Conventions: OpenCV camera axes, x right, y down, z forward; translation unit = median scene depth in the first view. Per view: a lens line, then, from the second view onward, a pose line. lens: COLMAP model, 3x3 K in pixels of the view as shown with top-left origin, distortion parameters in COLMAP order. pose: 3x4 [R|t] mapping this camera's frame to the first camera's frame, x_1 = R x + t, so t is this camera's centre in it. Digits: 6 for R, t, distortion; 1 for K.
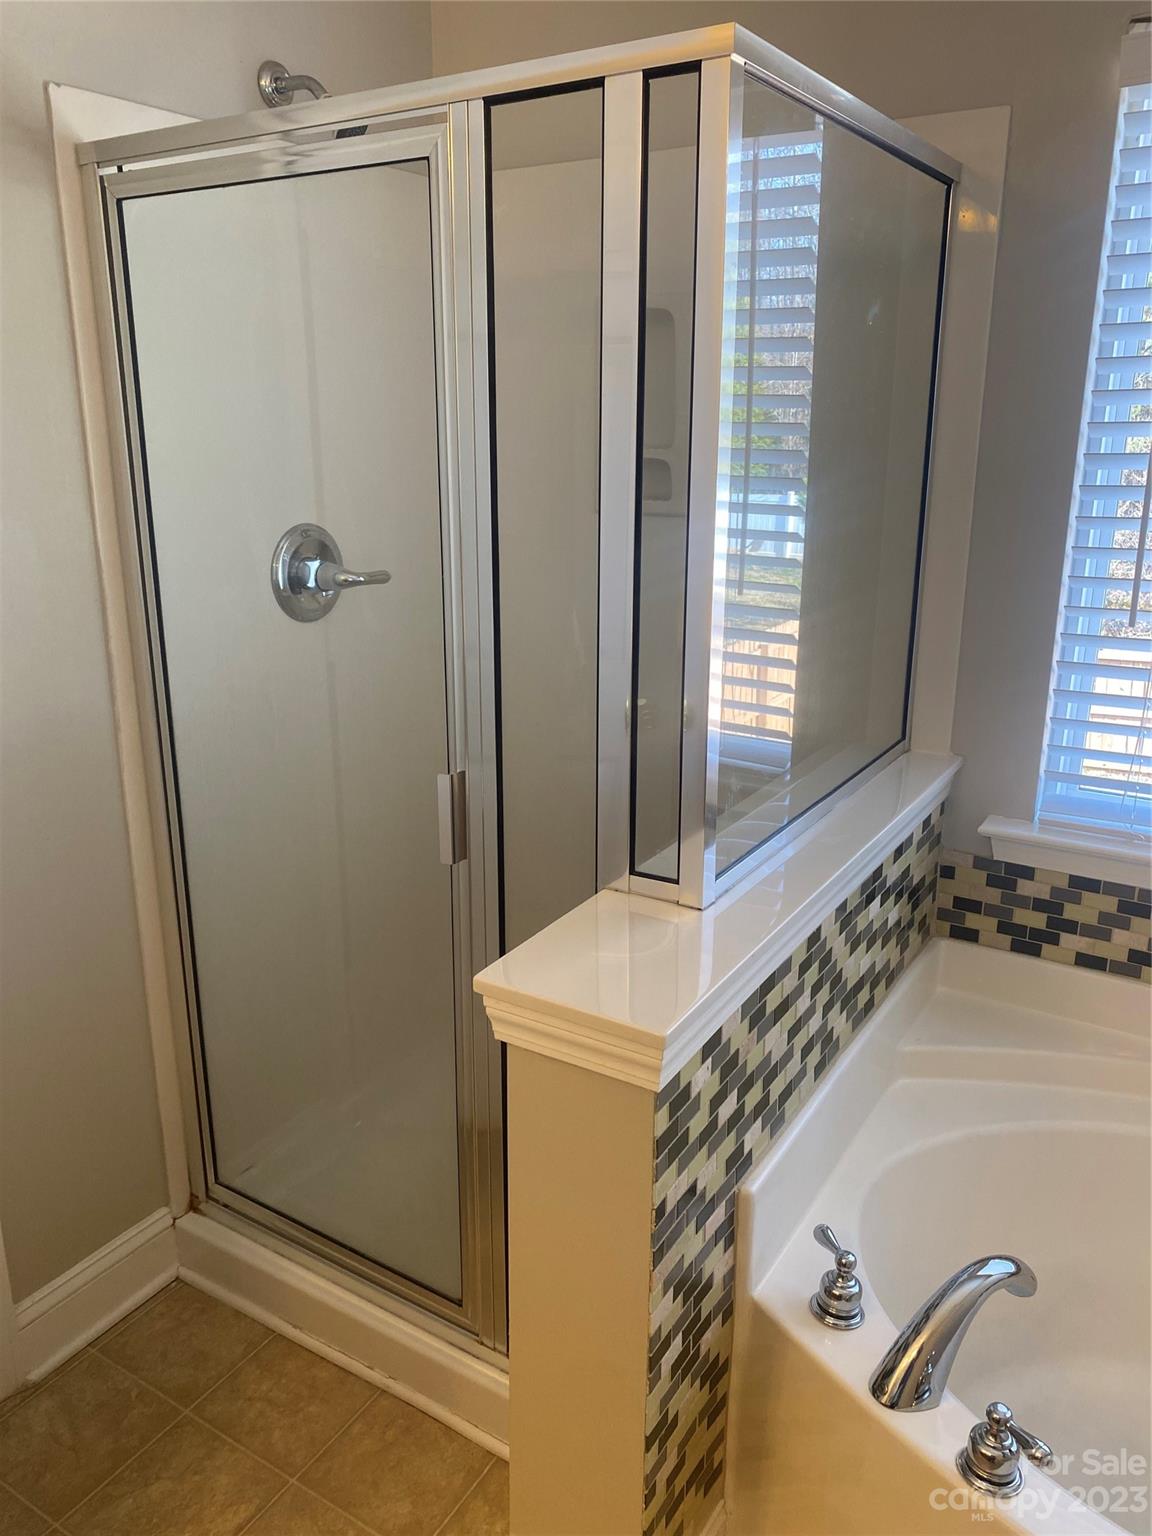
lens RADIAL K [[1165.8, 0, 583.5], [0, 1165.8, 778.0], [0, 0, 1]] dist [0.009650, -0.010450]
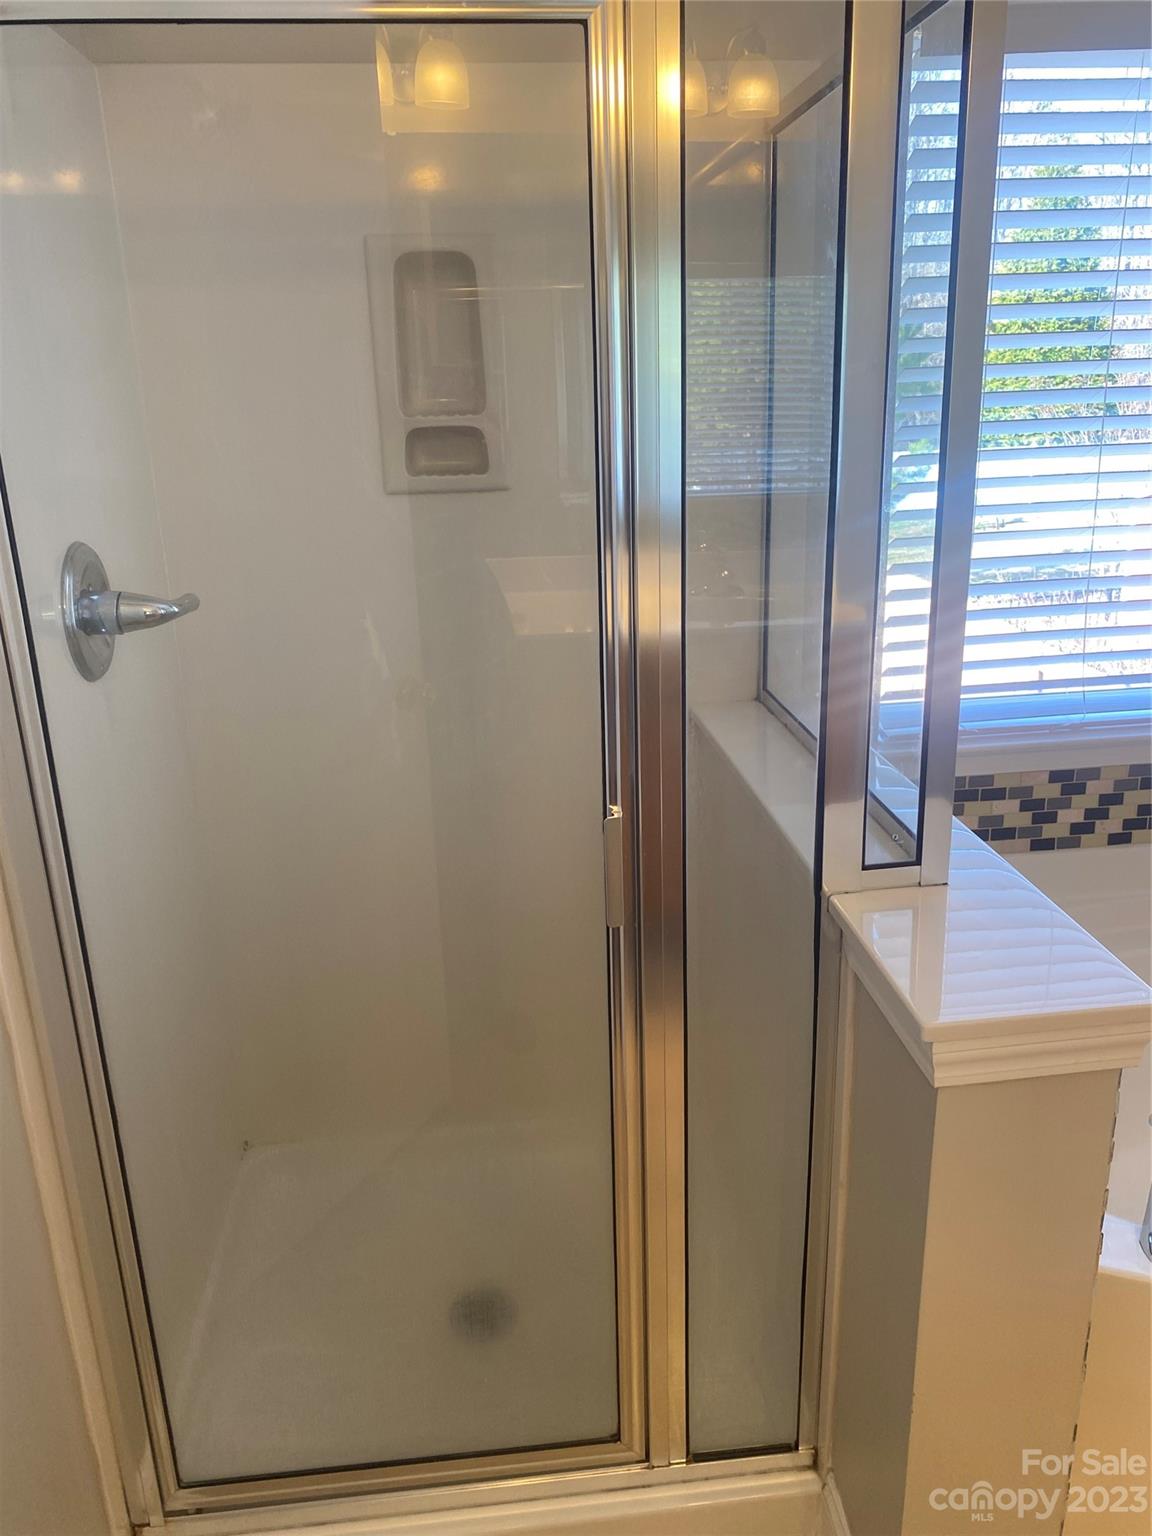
lens RADIAL K [[1165.8, 0, 583.5], [0, 1165.8, 778.0], [0, 0, 1]] dist [0.009650, -0.010450]
pose [[0.780558, -0.222353, 0.584198, -0.624062], [0.212389, 0.973333, 0.086686, -0.109486], [-0.587894, 0.056414, 0.806968, 0.379826]]
